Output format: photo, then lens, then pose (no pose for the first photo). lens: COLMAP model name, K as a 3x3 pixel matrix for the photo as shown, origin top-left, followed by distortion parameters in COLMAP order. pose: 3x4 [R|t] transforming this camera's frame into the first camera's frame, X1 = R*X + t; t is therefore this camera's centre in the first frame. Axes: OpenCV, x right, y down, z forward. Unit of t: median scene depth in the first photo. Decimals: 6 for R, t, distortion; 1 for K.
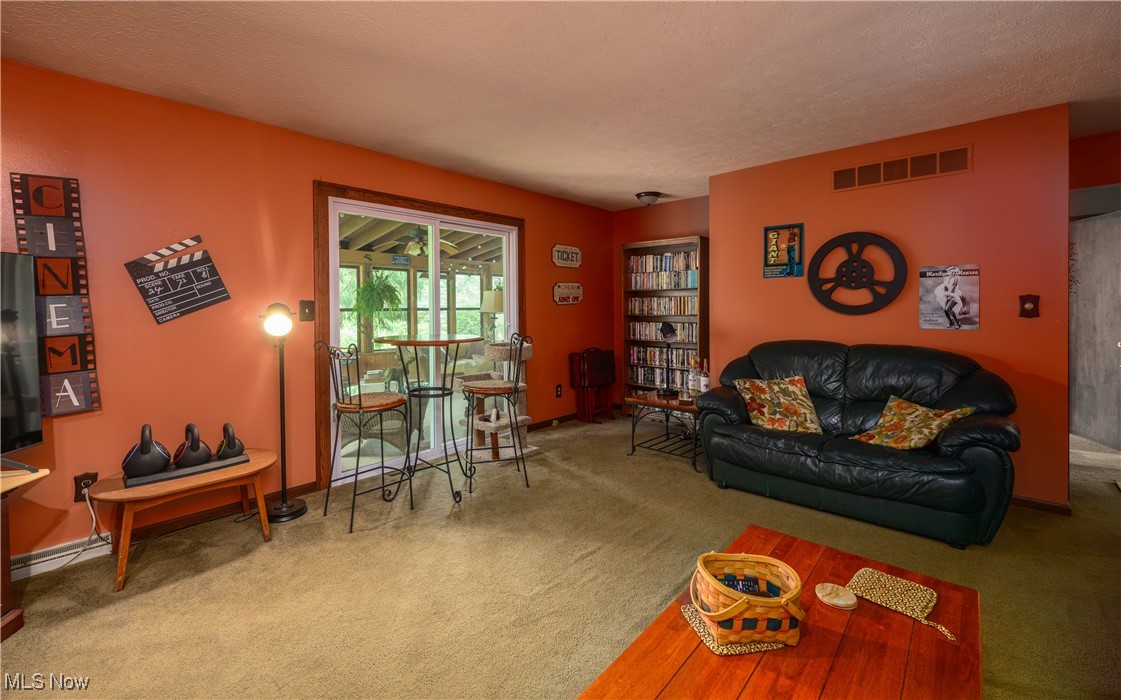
lens RADIAL K [[457.3, 0, 560.5], [0, 457.3, 314.5], [0, 0, 1]] dist [0.000568, 0.000055]
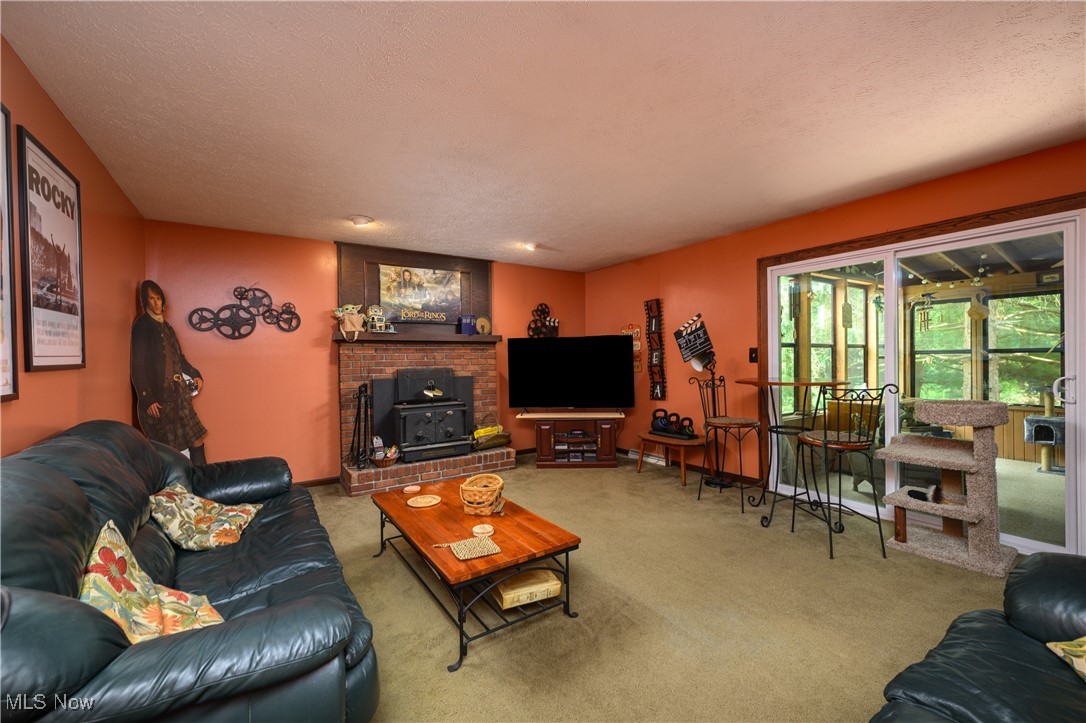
lens RADIAL K [[435.2, 0, 543.0], [0, 435.2, 361.5], [0, 0, 1]] dist [-0.000645, 0.000344]
pose [[-0.252104, 0.025297, -0.967369, 1.046451], [0.009951, 0.999673, 0.023549, -0.030495], [0.967649, -0.003690, -0.252274, 0.839911]]
